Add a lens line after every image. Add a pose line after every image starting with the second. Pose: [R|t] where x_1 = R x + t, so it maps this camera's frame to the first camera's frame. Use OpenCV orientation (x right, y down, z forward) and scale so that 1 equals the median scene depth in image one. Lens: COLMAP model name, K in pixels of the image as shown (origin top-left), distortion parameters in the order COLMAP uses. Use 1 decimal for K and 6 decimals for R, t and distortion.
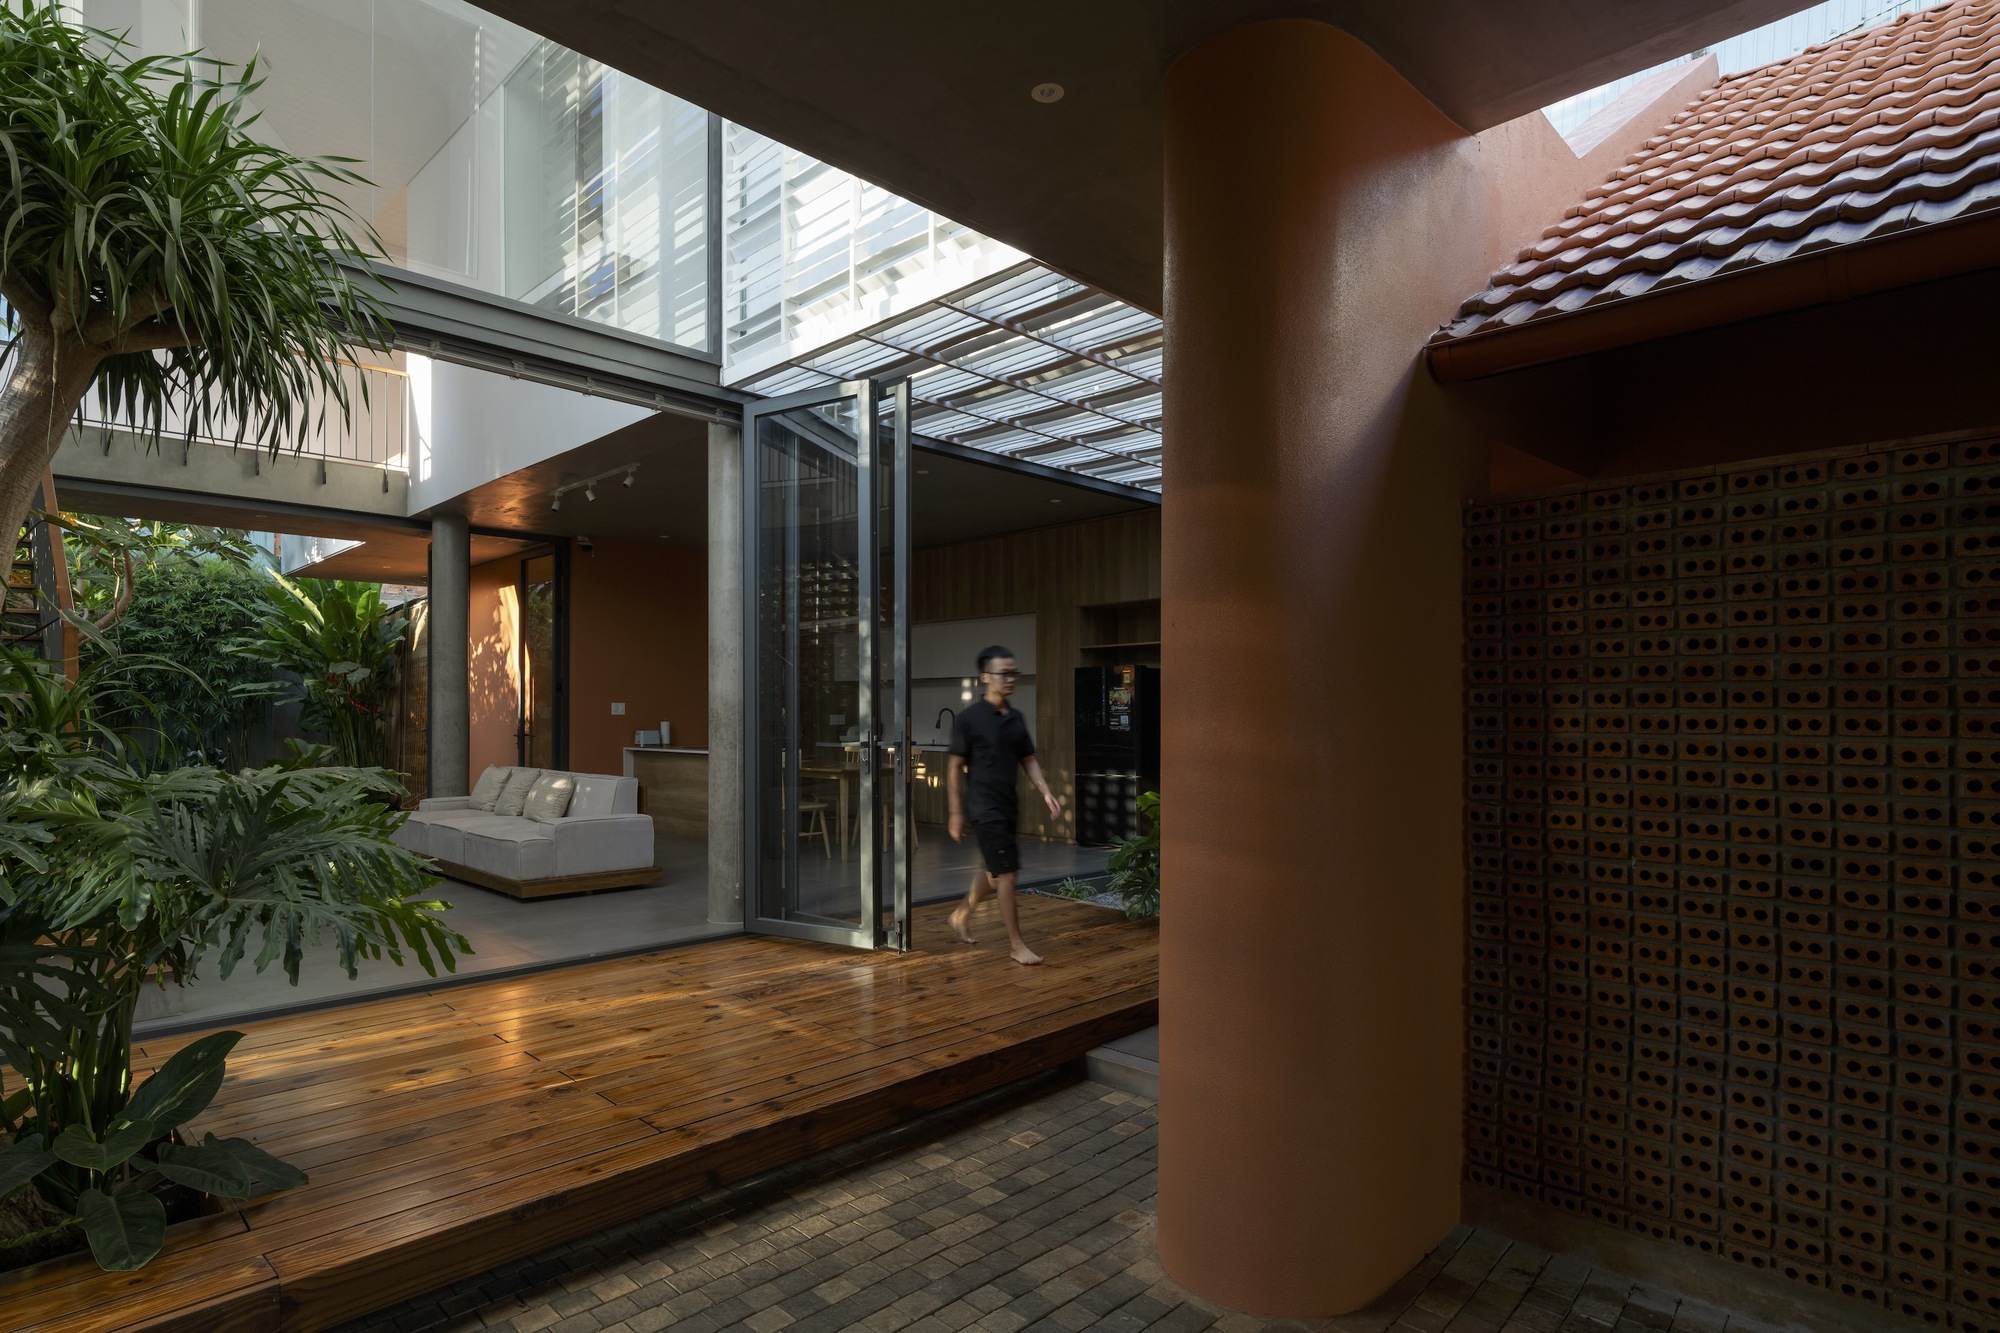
lens RADIAL K [[1044.0, 0, 1013.9], [0, 1044.0, 701.3], [0, 0, 1]] dist [-0.002976, -0.001101]
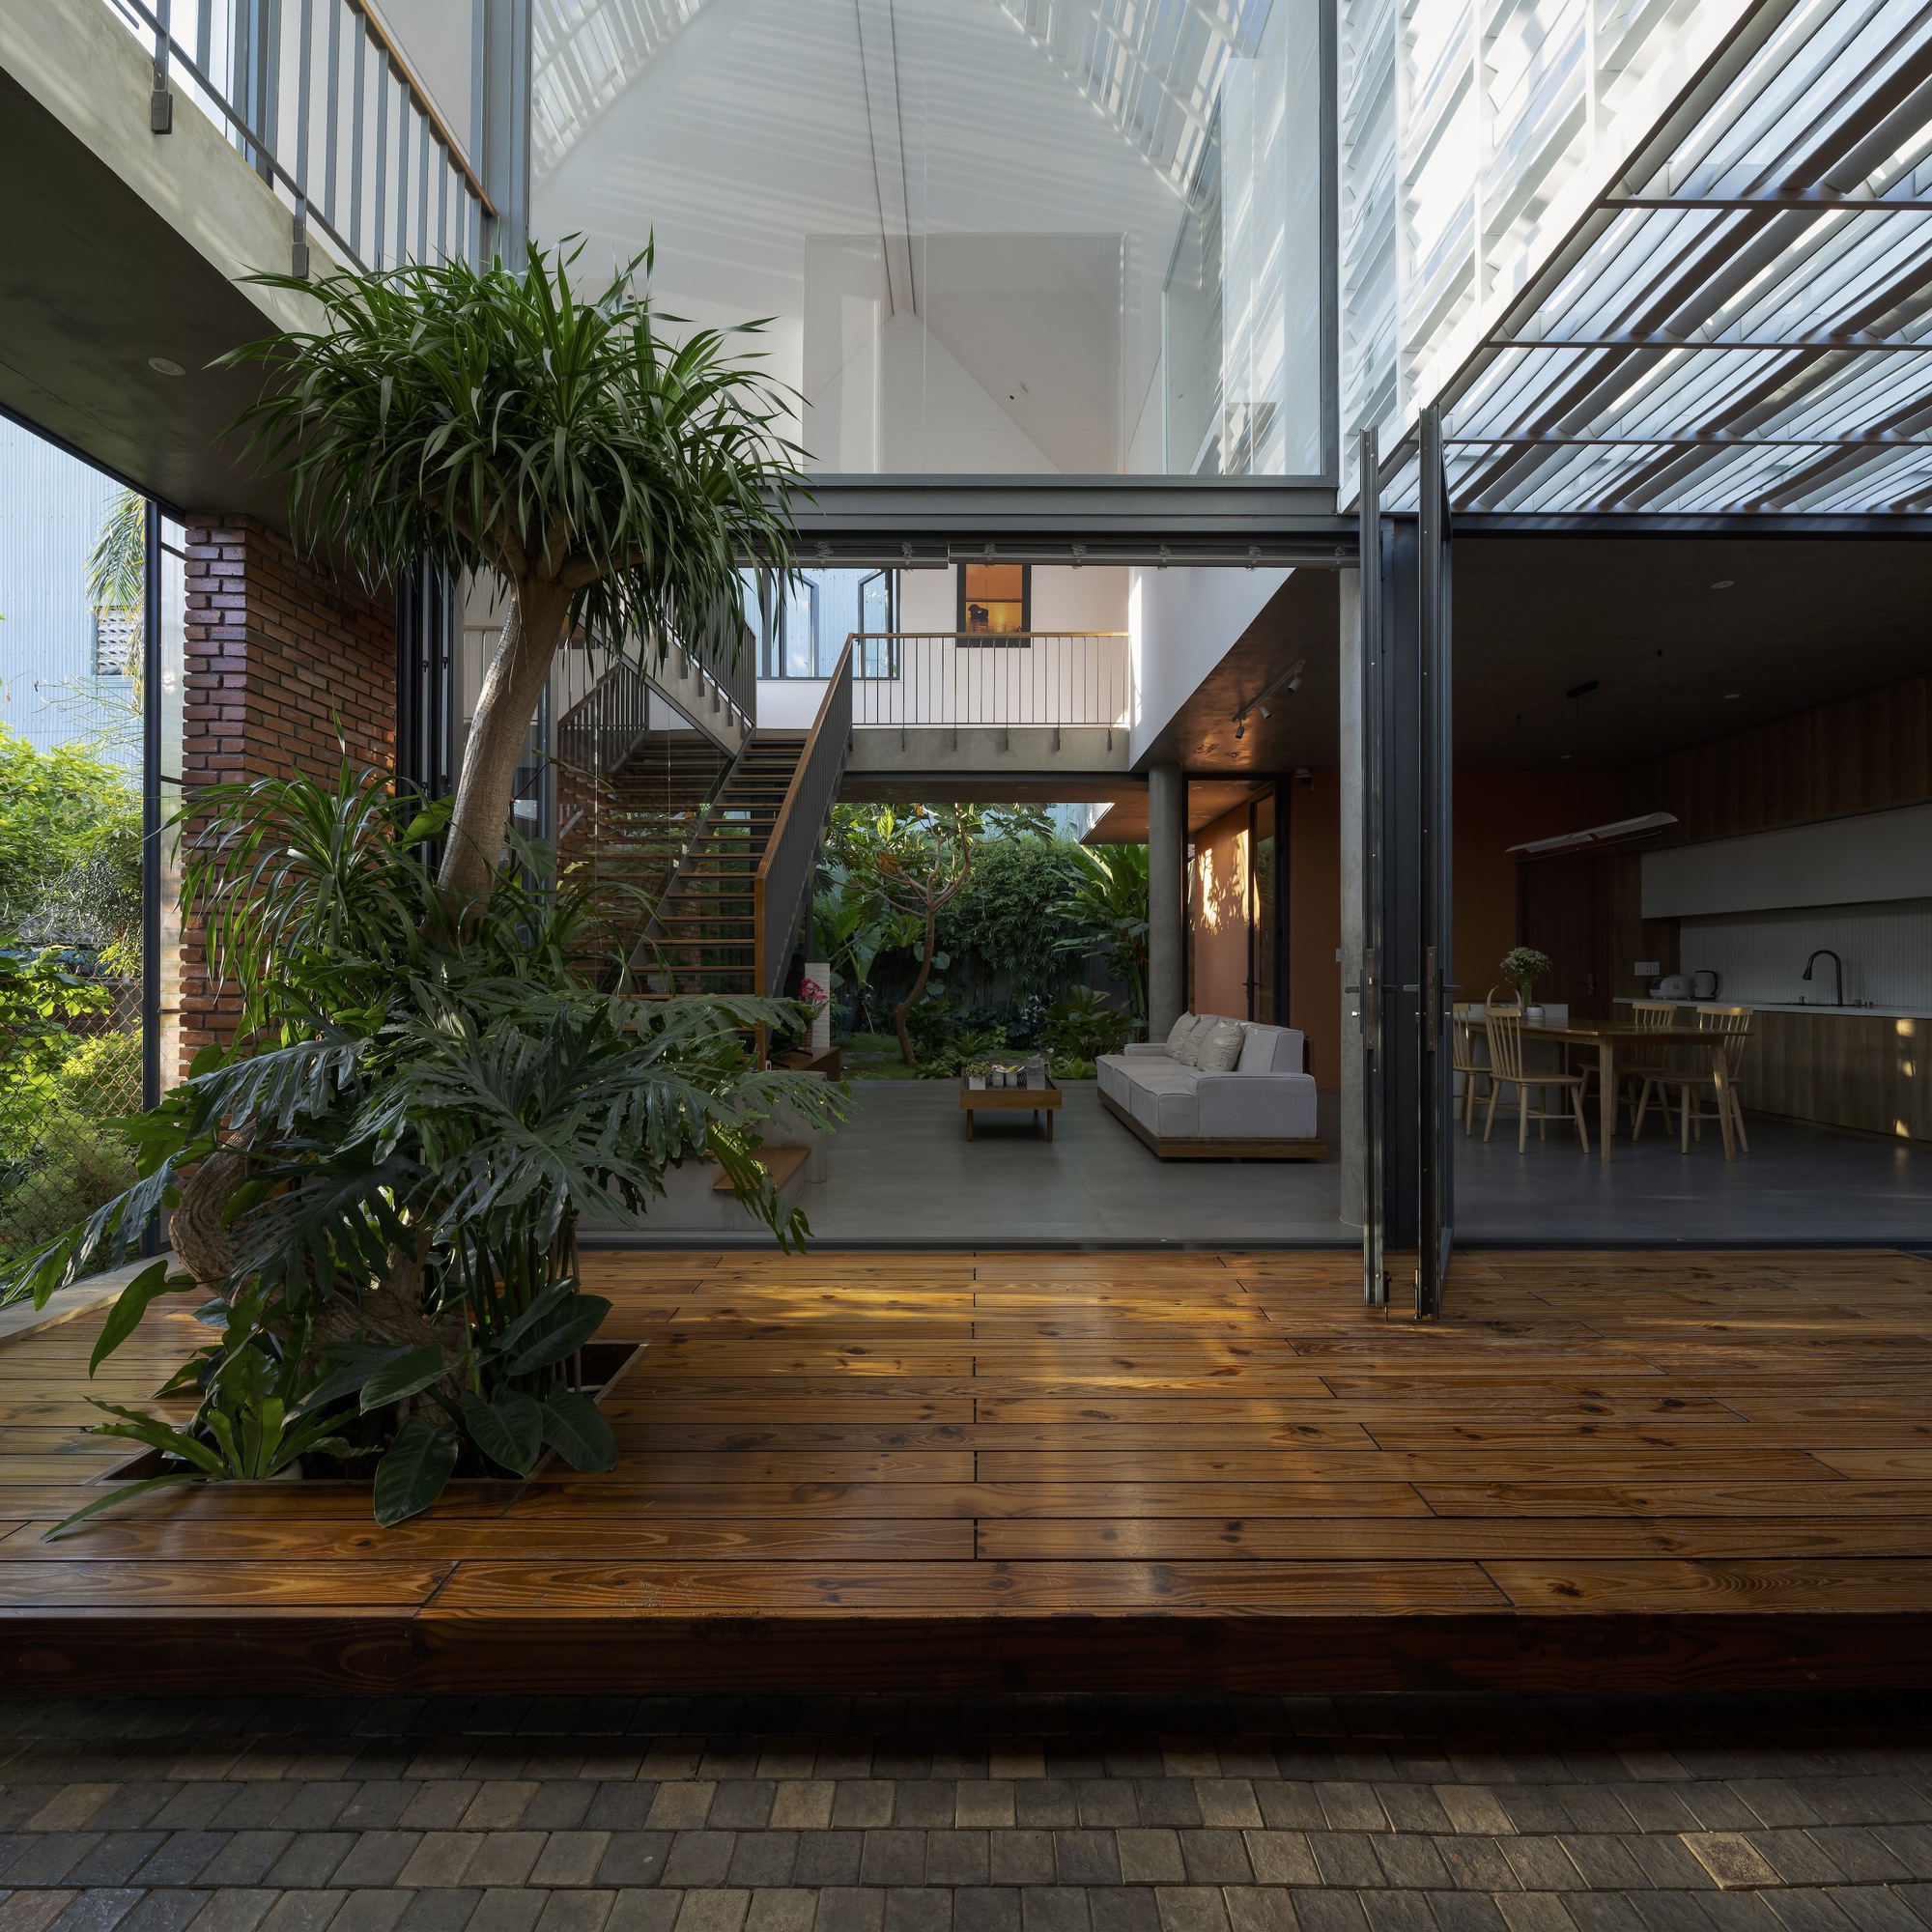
lens RADIAL K [[1021.4, 0, 966.0], [0, 1021.4, 966.0], [0, 0, 1]] dist [-0.003661, -0.002114]
pose [[0.688497, -0.004079, -0.725228, 0.044240], [0.009653, 0.999947, 0.003539, 0.012659], [0.725175, -0.009437, 0.688500, 0.194822]]
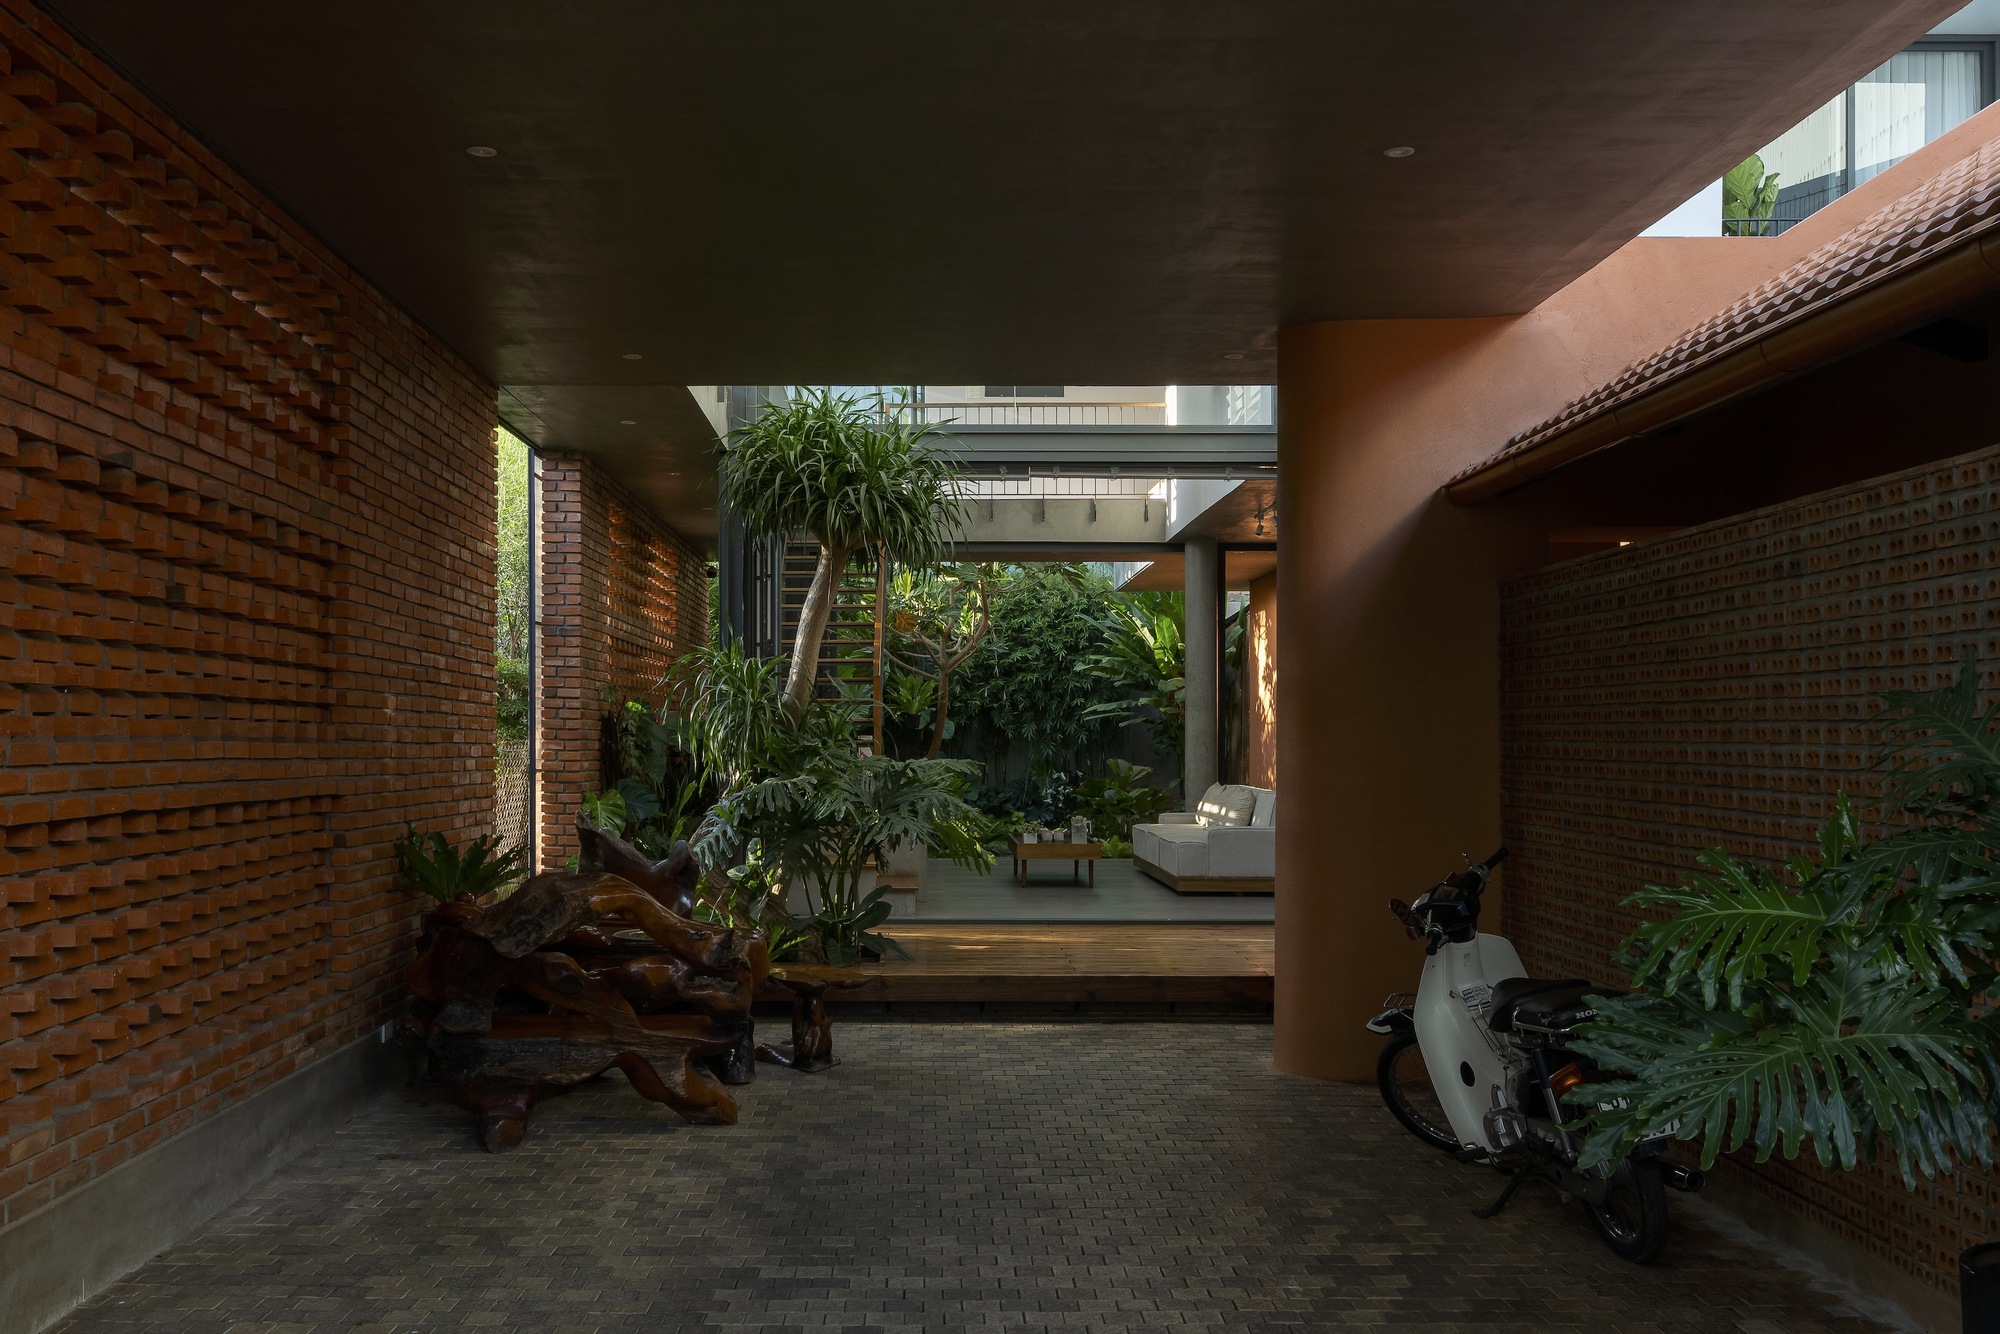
lens RADIAL K [[1859.4, 0, 1000.0], [0, 1859.4, 667.0], [0, 0, 1]] dist [0.002758, 0.000500]
pose [[0.721958, -0.026481, -0.691430, 0.603019], [0.008438, 0.999530, -0.029470, -0.000422], [0.691885, 0.015442, 0.721842, -0.463976]]
